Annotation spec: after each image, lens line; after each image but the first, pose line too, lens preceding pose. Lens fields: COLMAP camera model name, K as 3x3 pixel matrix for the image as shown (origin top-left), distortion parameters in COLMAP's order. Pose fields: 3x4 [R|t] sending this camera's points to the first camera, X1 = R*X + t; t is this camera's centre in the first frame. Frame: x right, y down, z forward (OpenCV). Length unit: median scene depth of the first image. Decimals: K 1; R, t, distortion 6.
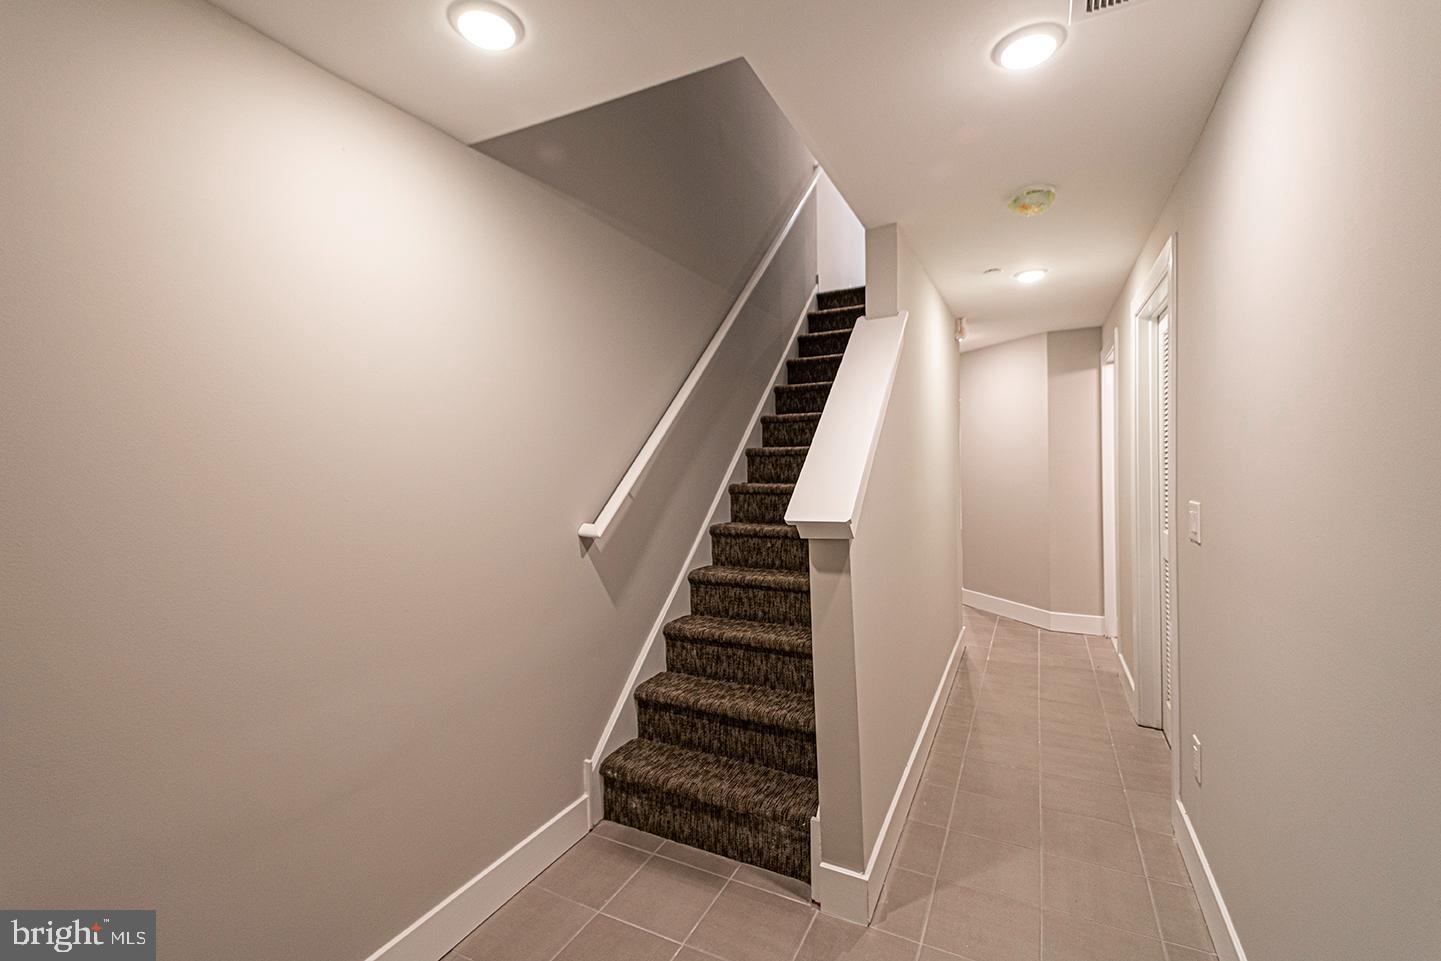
lens RADIAL K [[632.7, 0, 717.3], [0, 632.7, 464.1], [0, 0, 1]] dist [-0.002219, -0.000232]
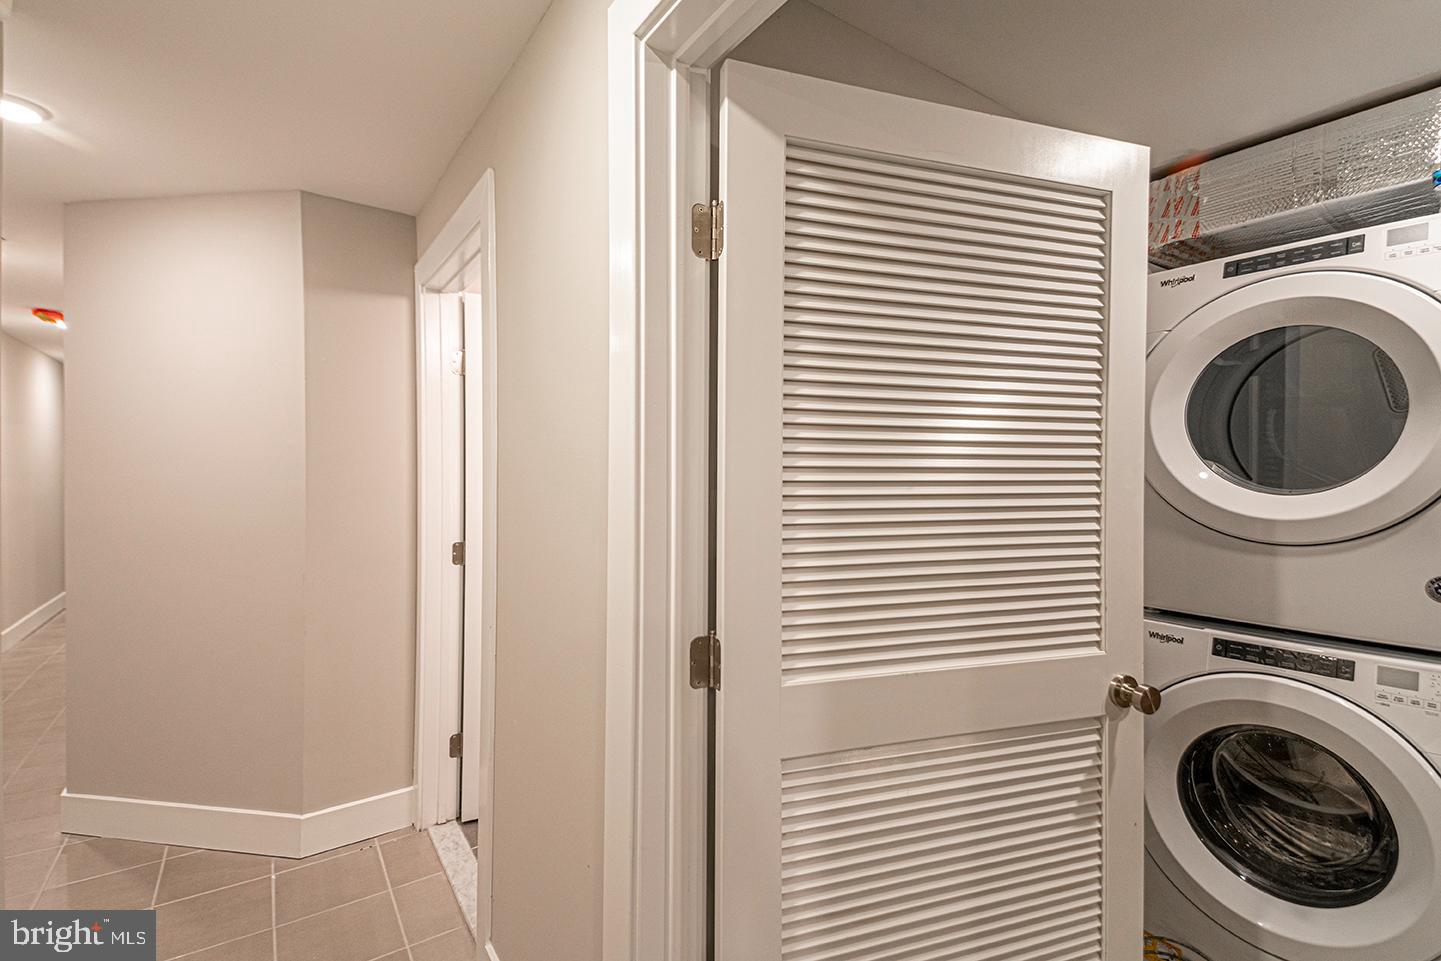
lens RADIAL K [[613.2, 0, 720.5], [0, 613.2, 480.5], [0, 0, 1]] dist [-0.003131, -0.000134]
pose [[0.456025, 0.009849, 0.889913, 0.280625], [-0.006917, 0.999948, -0.007522, -0.004392], [-0.889940, -0.002726, 0.456069, 0.552483]]
